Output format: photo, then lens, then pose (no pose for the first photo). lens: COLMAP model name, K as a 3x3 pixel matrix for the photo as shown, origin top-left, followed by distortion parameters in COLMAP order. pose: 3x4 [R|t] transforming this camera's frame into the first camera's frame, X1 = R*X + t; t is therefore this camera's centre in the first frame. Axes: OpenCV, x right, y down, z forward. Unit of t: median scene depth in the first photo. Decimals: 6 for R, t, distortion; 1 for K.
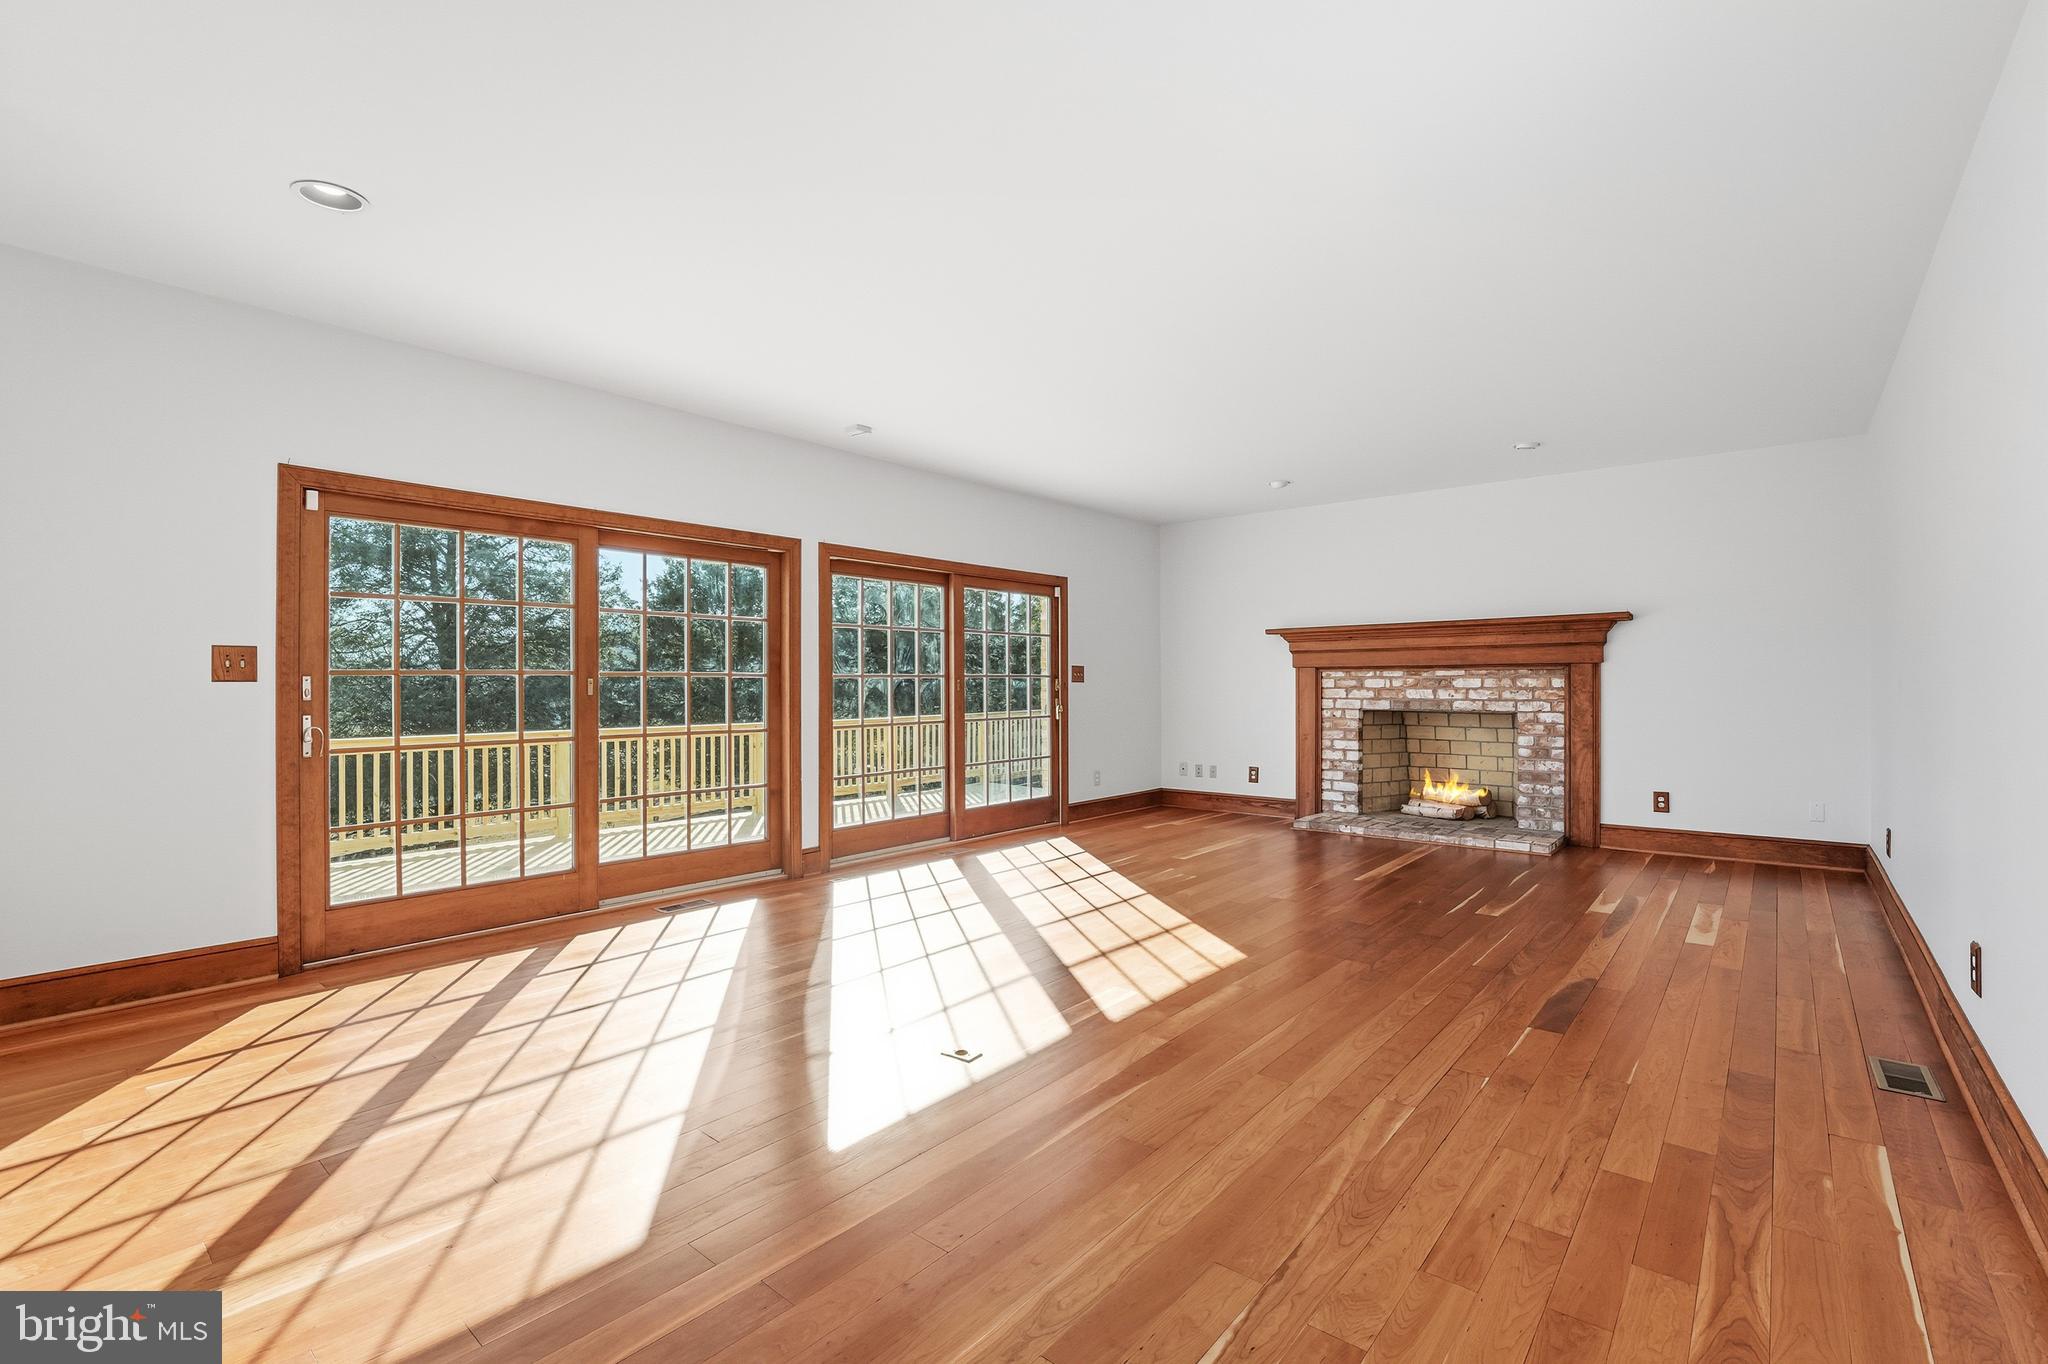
lens RADIAL K [[902.4, 0, 1008.4], [0, 902.4, 683.3], [0, 0, 1]] dist [-0.014197, -0.000217]
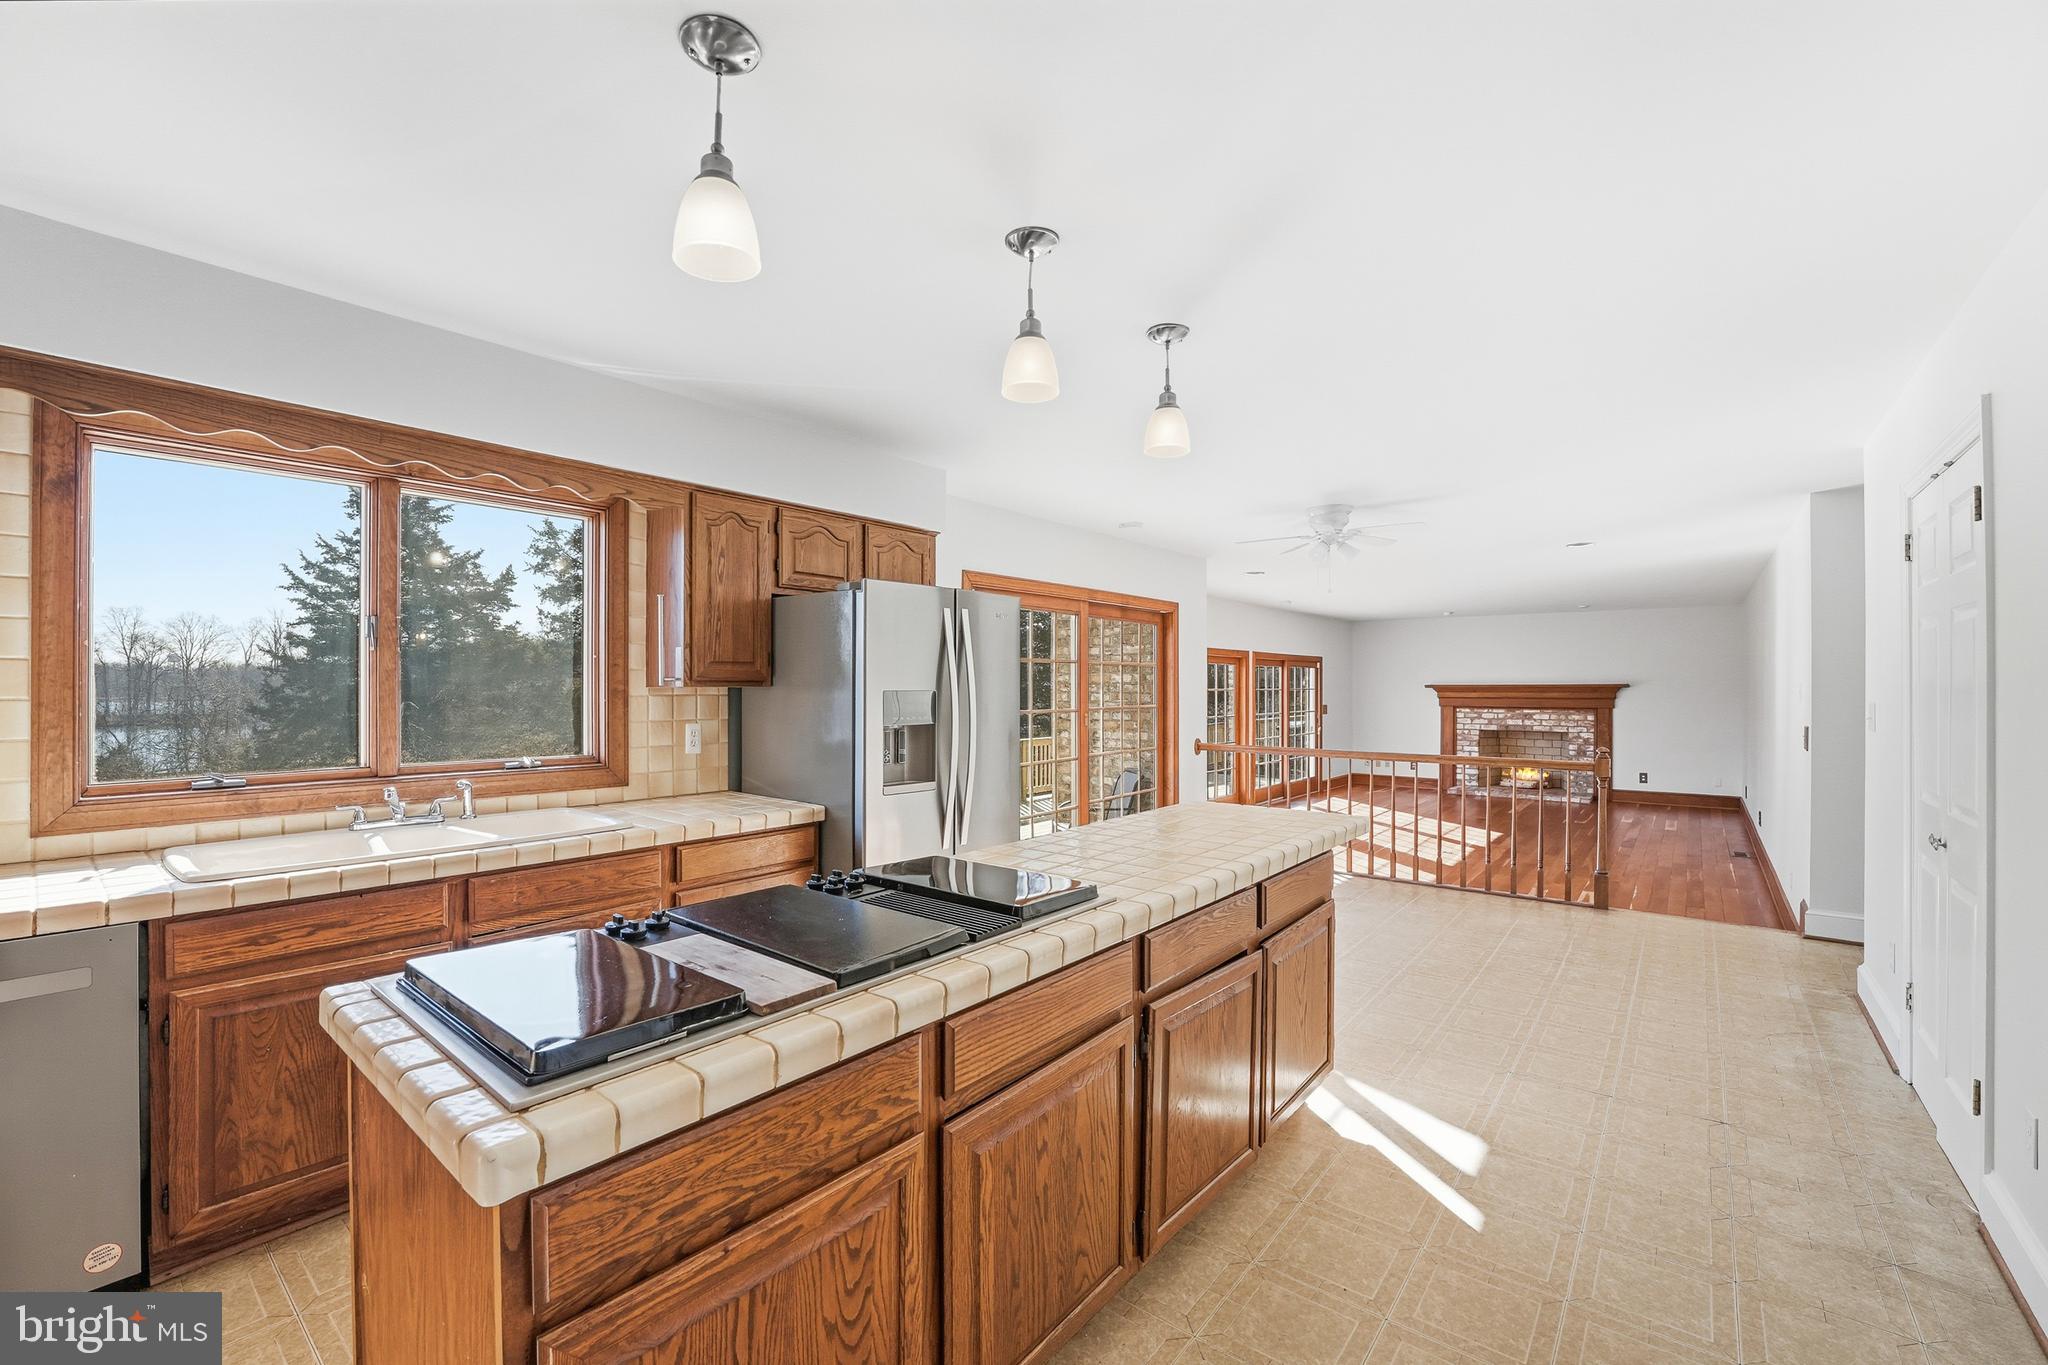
lens RADIAL K [[861.4, 0, 1004.9], [0, 861.4, 682.1], [0, 0, 1]] dist [-0.017018, 0.000490]
pose [[0.999604, 0.006263, 0.027424, -0.632092], [-0.005866, 0.999877, -0.014536, -0.038070], [-0.027512, 0.014369, 0.999518, -0.733145]]
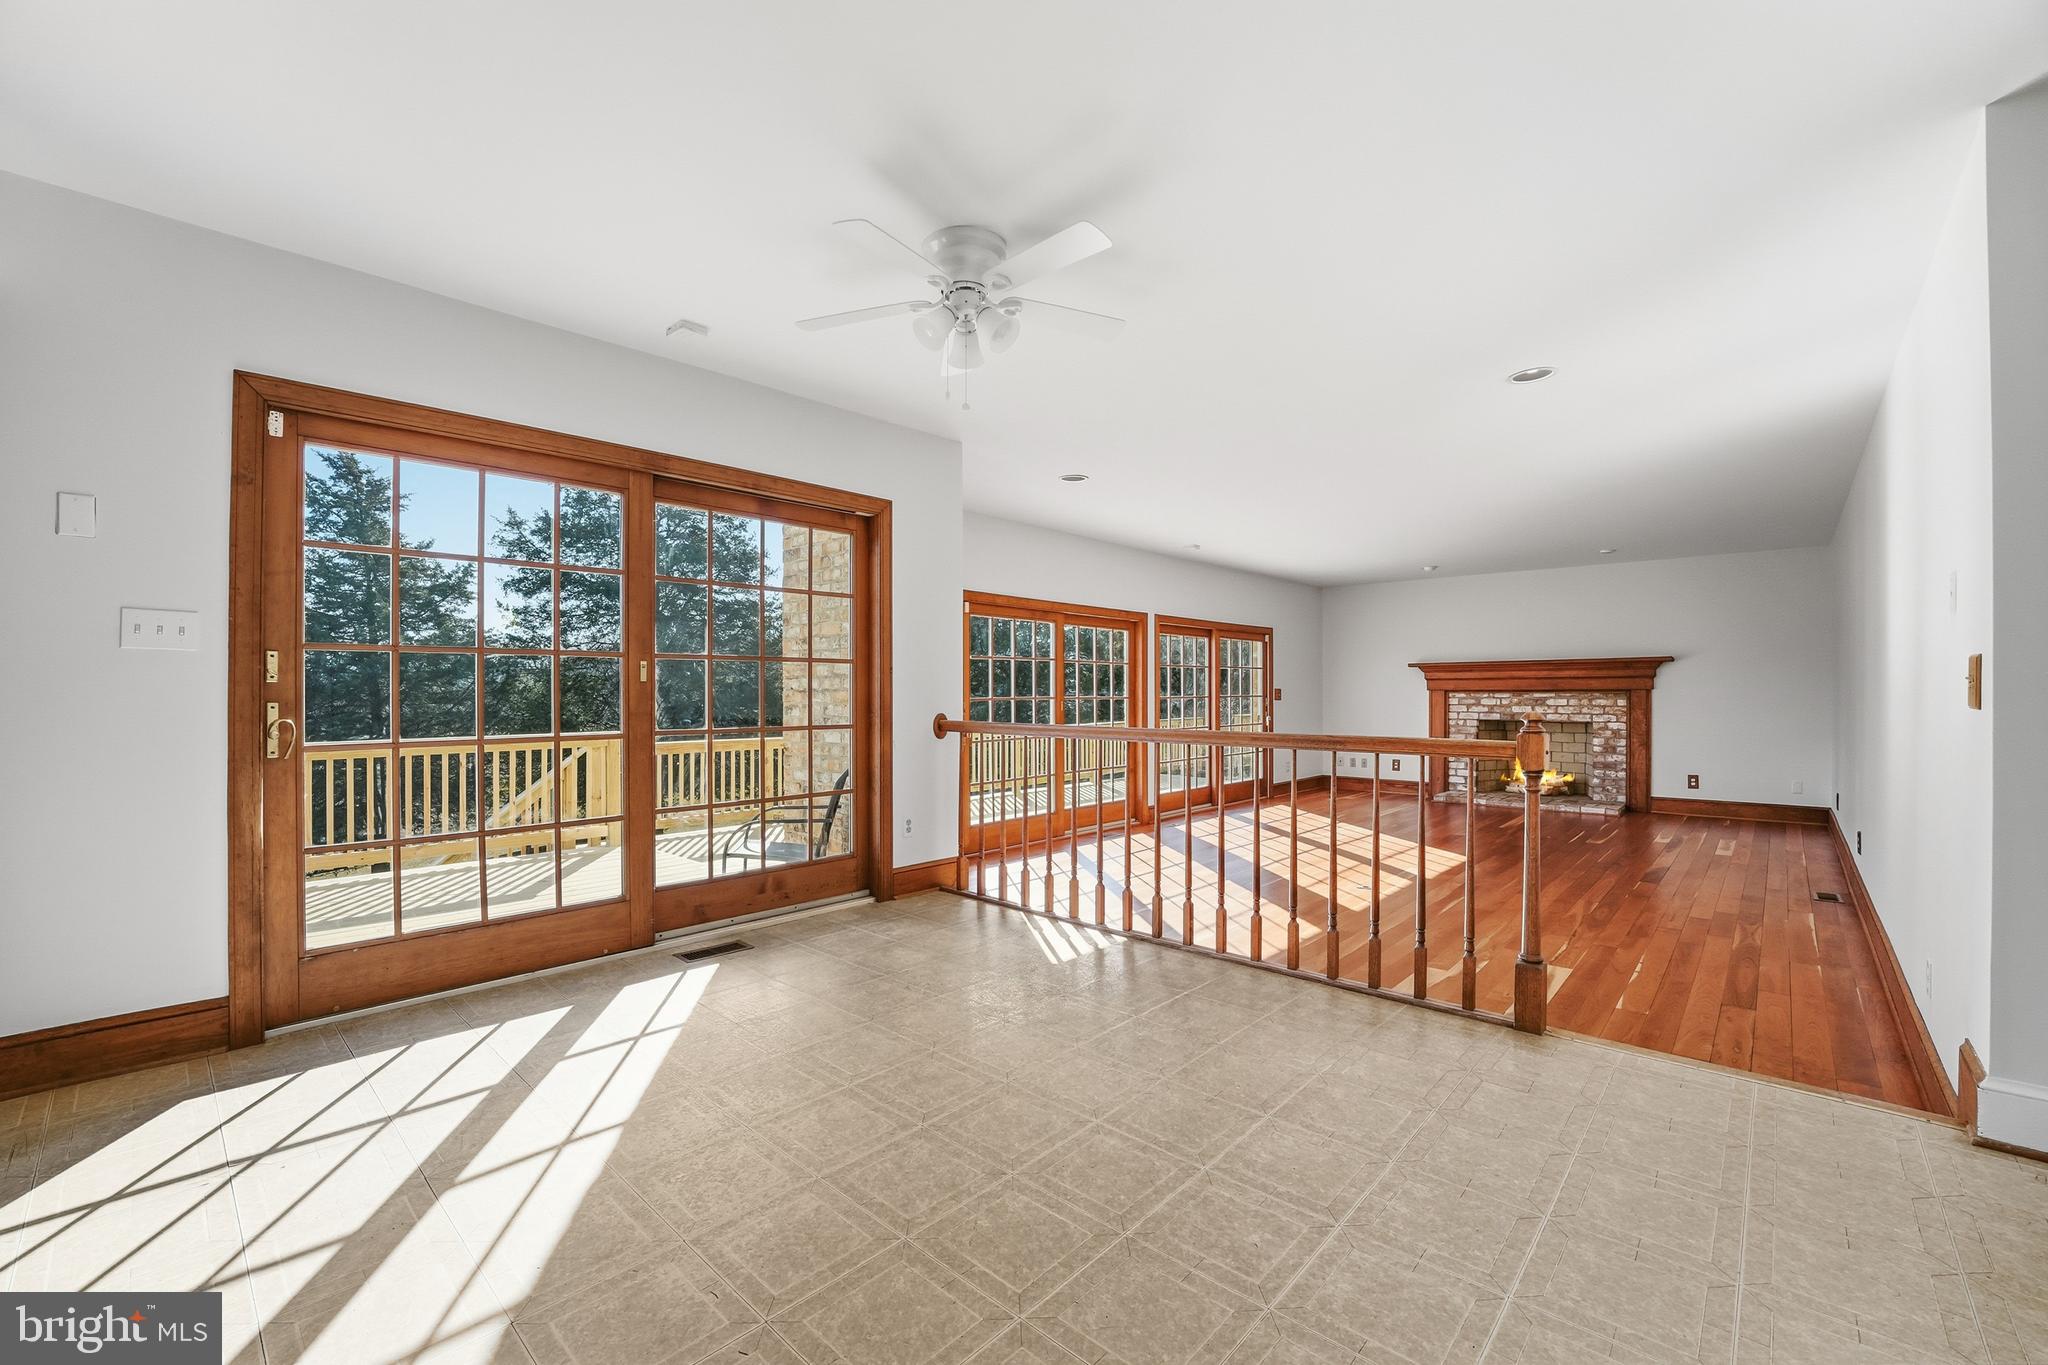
lens RADIAL K [[861.4, 0, 1002.8], [0, 861.4, 690.8], [0, 0, 1]] dist [-0.017018, 0.000490]
pose [[0.999392, 0.004803, -0.034534, -0.323609], [-0.005180, 0.999928, -0.010834, 0.000927], [0.034480, 0.011007, 0.999345, -0.400957]]
